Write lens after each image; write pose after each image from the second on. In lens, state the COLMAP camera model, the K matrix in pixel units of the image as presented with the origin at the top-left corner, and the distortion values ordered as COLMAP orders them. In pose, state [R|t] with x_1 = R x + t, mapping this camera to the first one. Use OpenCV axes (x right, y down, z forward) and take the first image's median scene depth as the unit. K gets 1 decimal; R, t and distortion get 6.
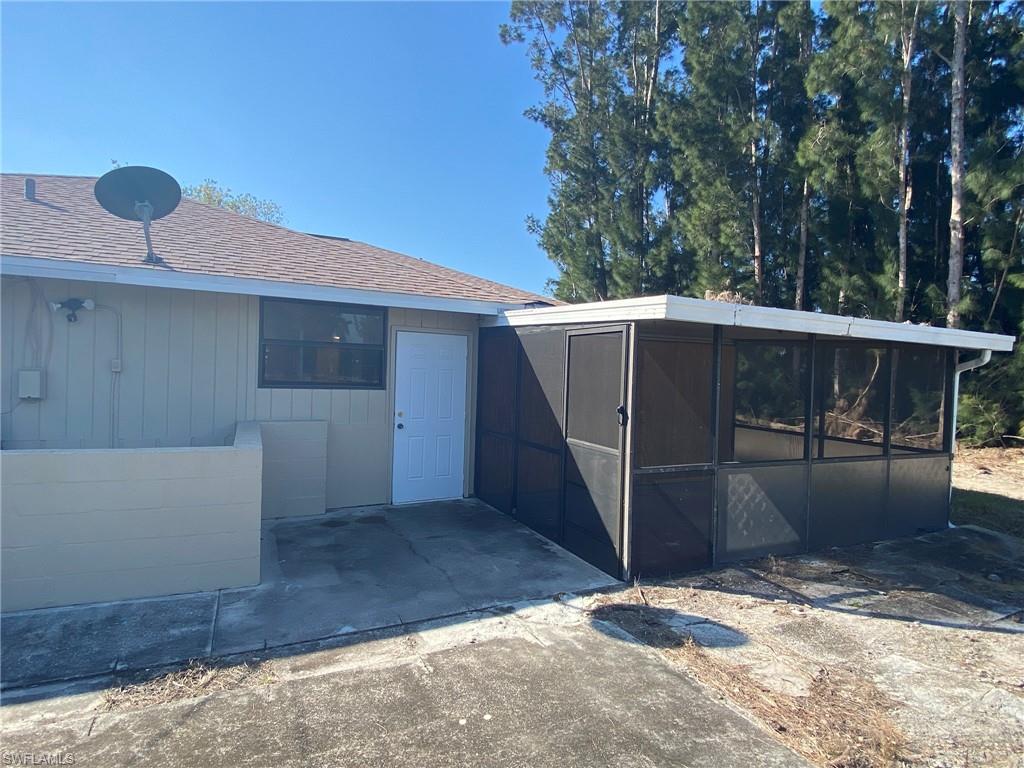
lens RADIAL K [[543.5, 0, 512.0], [0, 543.5, 384.0], [0, 0, 1]] dist [0.000258, -0.000312]
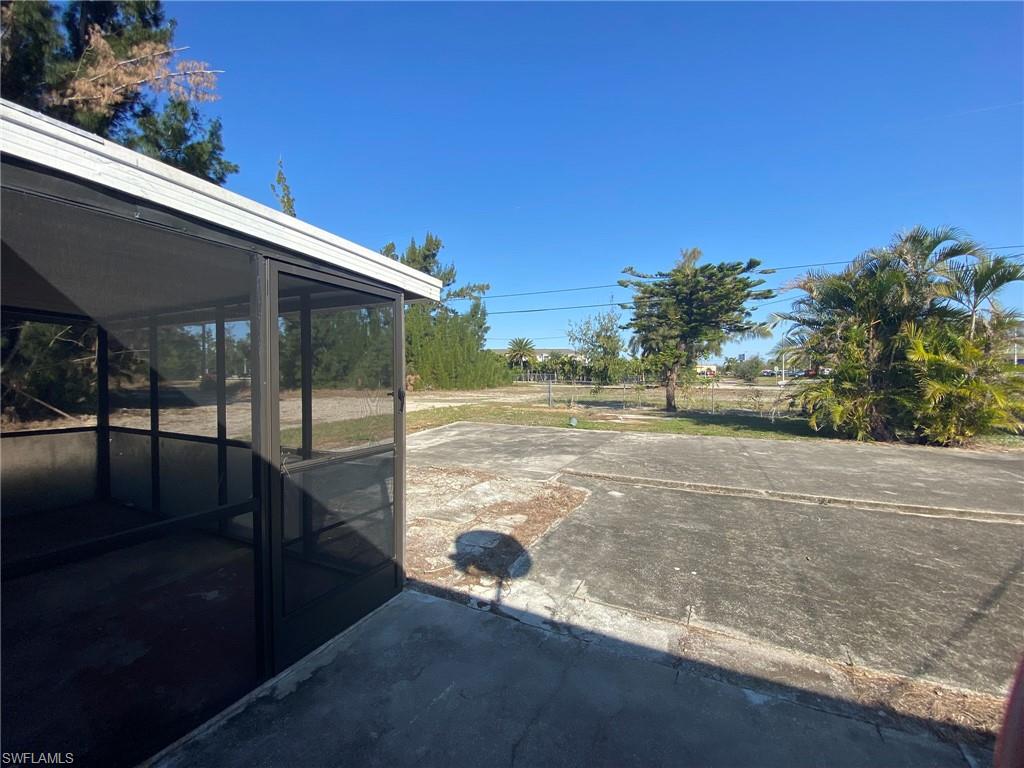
lens RADIAL K [[410.8, 0, 512.0], [0, 410.8, 384.0], [0, 0, 1]] dist [0.001787, -0.010987]
pose [[-0.597460, -0.056827, 0.799883, -0.566730], [-0.001051, 0.997540, 0.070085, -0.017119], [-0.801898, 0.041032, -0.596050, 1.704688]]
